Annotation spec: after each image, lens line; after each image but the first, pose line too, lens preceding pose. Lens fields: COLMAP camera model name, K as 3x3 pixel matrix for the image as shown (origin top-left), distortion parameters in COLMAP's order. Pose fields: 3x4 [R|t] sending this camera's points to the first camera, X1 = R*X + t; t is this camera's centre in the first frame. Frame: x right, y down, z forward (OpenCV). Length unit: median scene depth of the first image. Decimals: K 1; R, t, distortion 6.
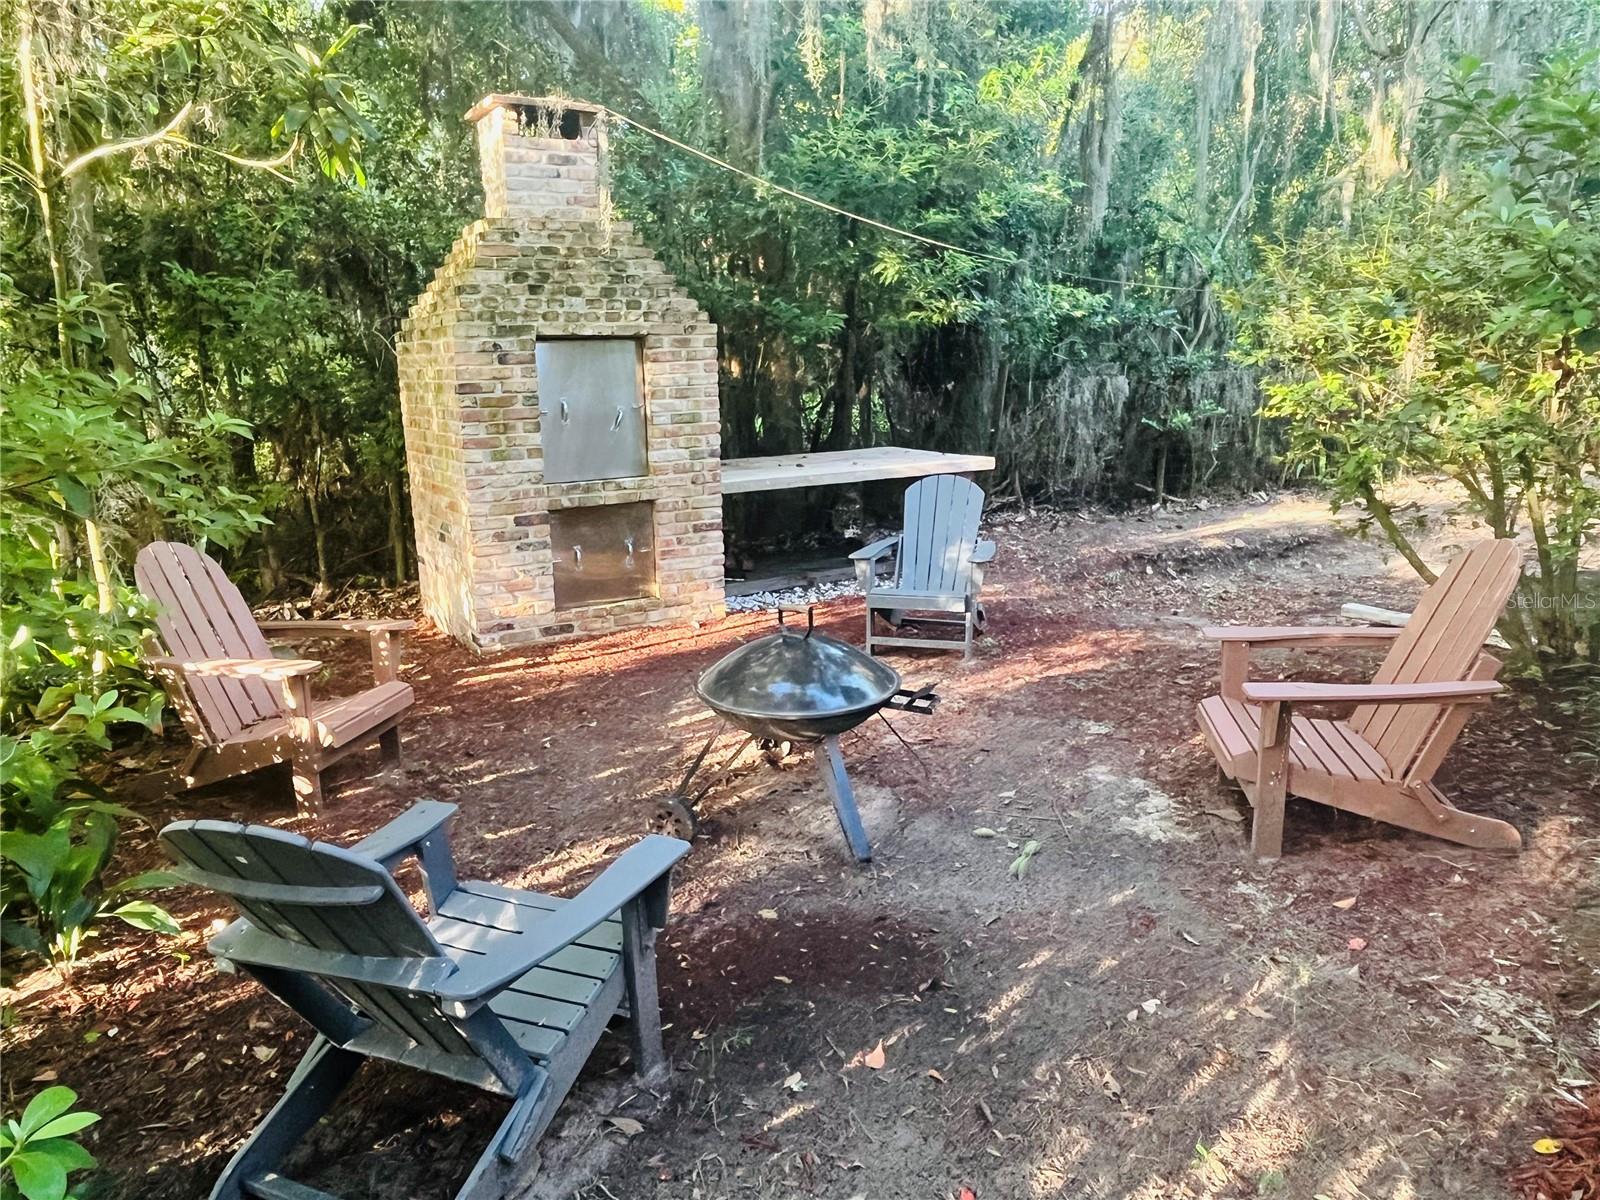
lens RADIAL K [[1094.8, 0, 797.1], [0, 1094.8, 601.1], [0, 0, 1]] dist [-0.002586, -0.002393]
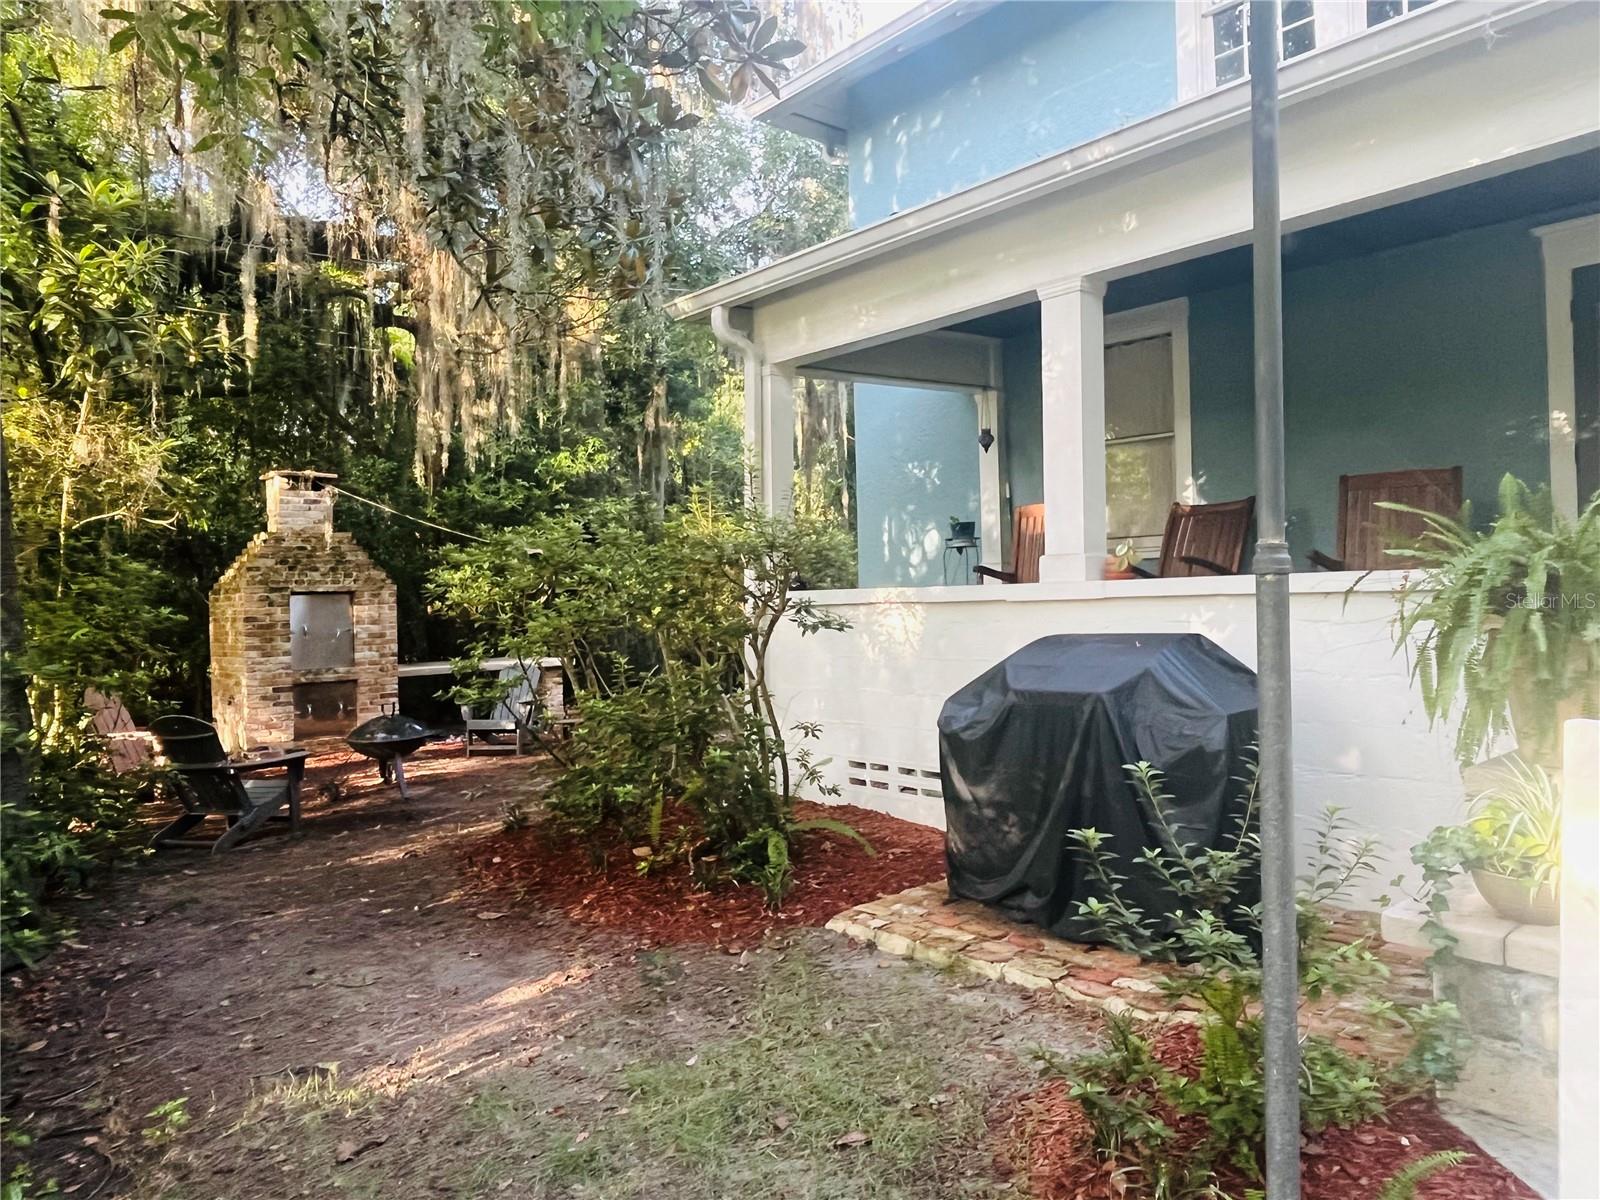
lens RADIAL K [[1094.8, 0, 799.1], [0, 1094.8, 584.5], [0, 0, 1]] dist [-0.002586, -0.002393]
pose [[0.985399, -0.006214, 0.170150, 0.295488], [0.045900, 0.972030, -0.230328, 0.213618], [-0.163960, 0.234775, 0.958122, -0.928035]]
